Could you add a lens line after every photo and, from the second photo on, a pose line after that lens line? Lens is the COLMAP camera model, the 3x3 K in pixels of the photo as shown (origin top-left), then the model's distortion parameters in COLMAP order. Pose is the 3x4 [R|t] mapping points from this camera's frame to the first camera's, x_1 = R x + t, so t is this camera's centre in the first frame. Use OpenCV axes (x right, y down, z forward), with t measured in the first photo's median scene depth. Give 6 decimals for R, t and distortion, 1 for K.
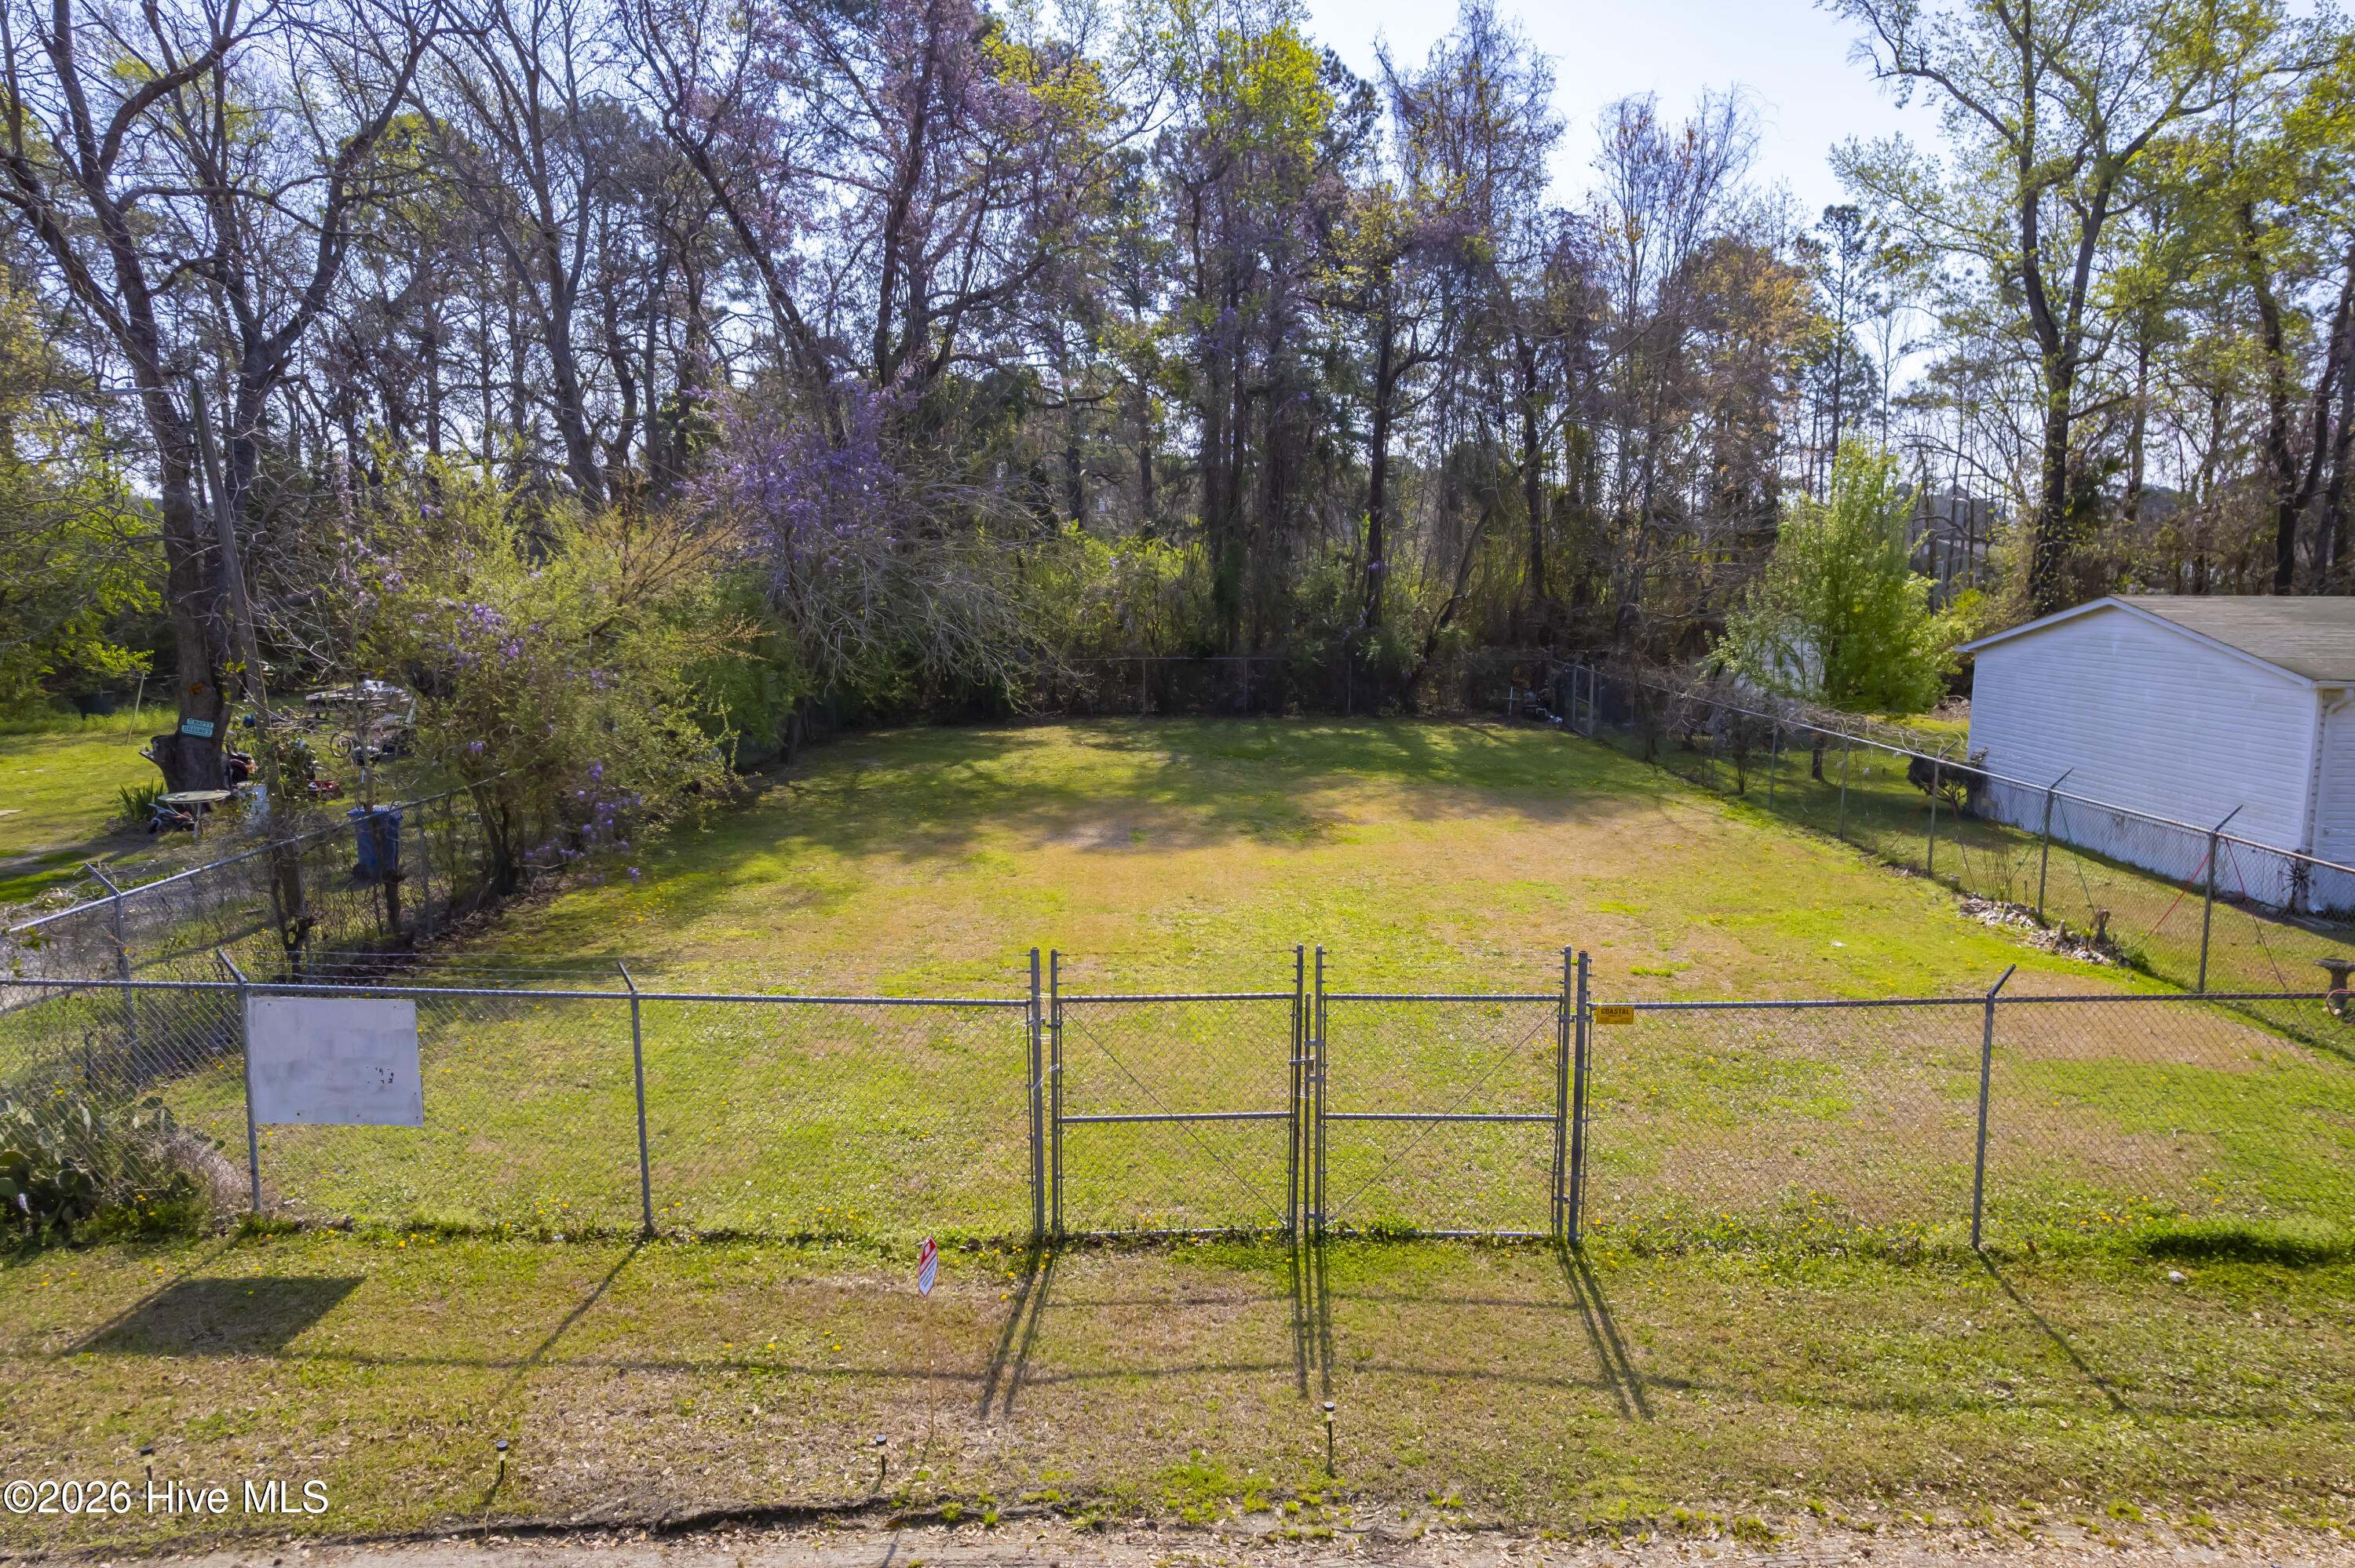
lens RADIAL K [[1493.3, 0, 1178.1], [0, 1493.3, 776.6], [0, 0, 1]] dist [-0.060694, 0.067175]
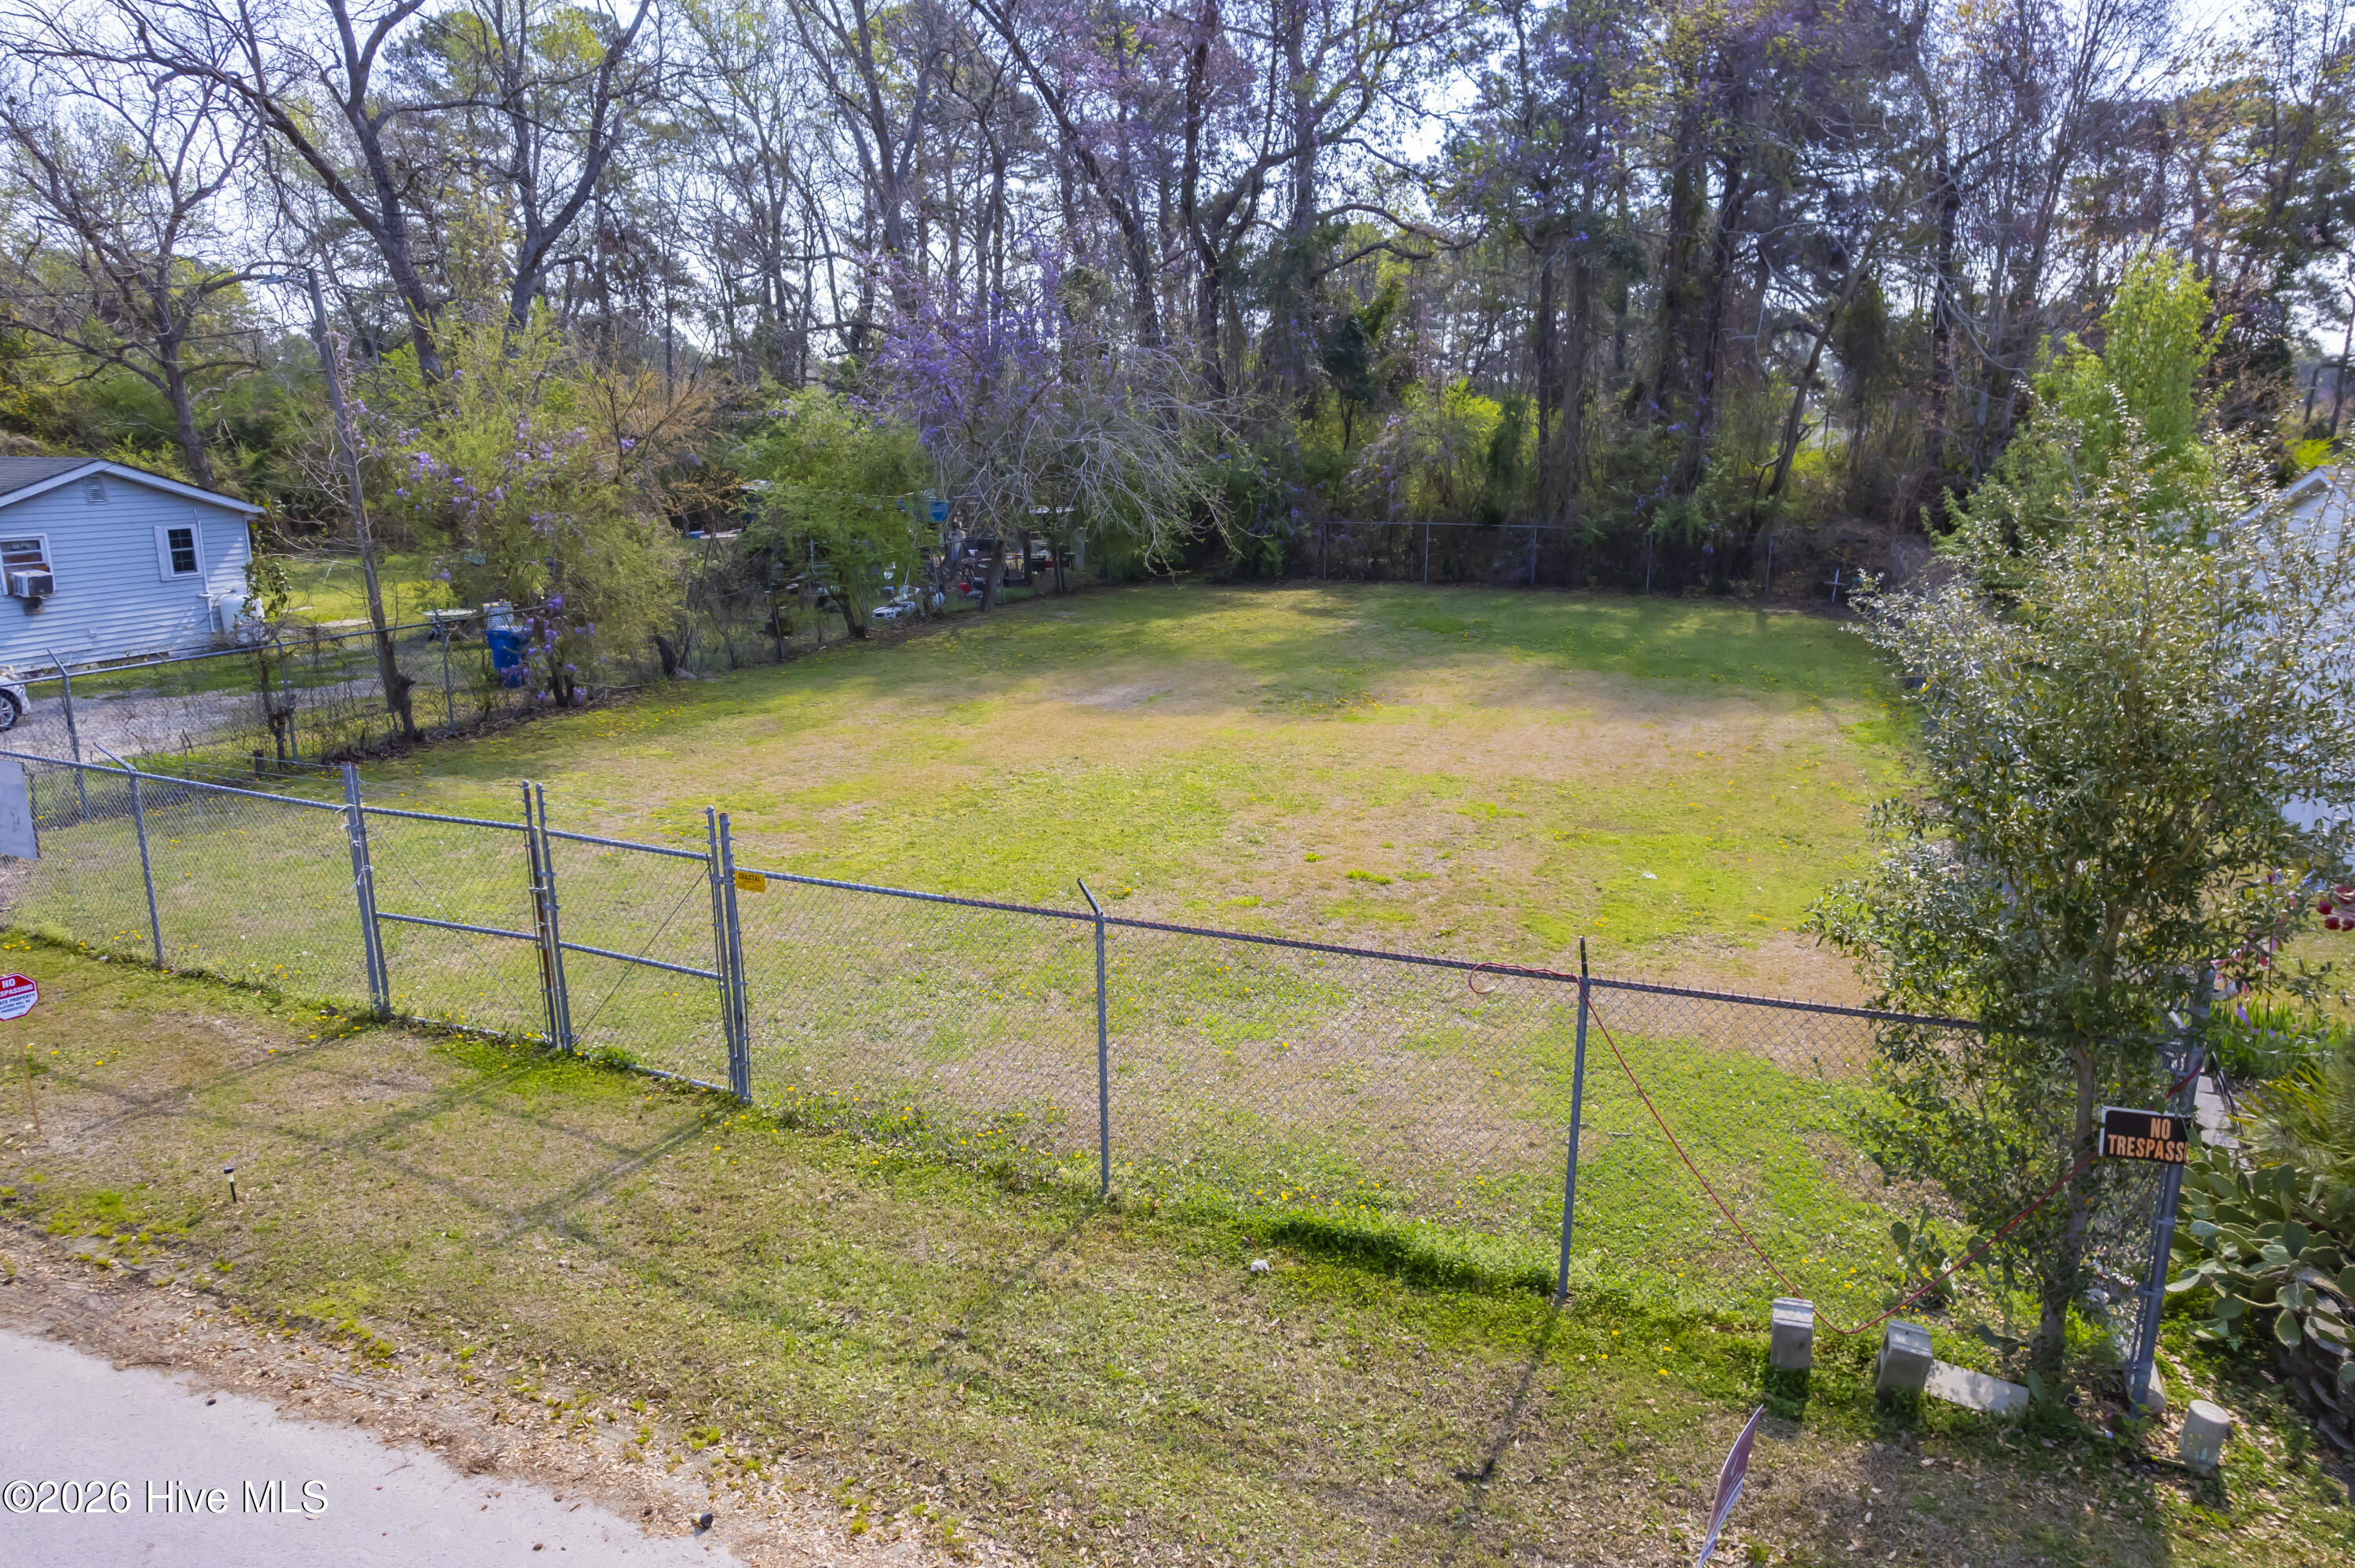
lens RADIAL K [[1493.3, 0, 1178.1], [0, 1493.3, 776.6], [0, 0, 1]] dist [-0.060694, 0.067175]
pose [[0.906993, 0.084073, -0.412668, 0.943328], [-0.046656, 0.993899, 0.099944, -0.019183], [0.418553, -0.071395, 0.905382, 0.232042]]
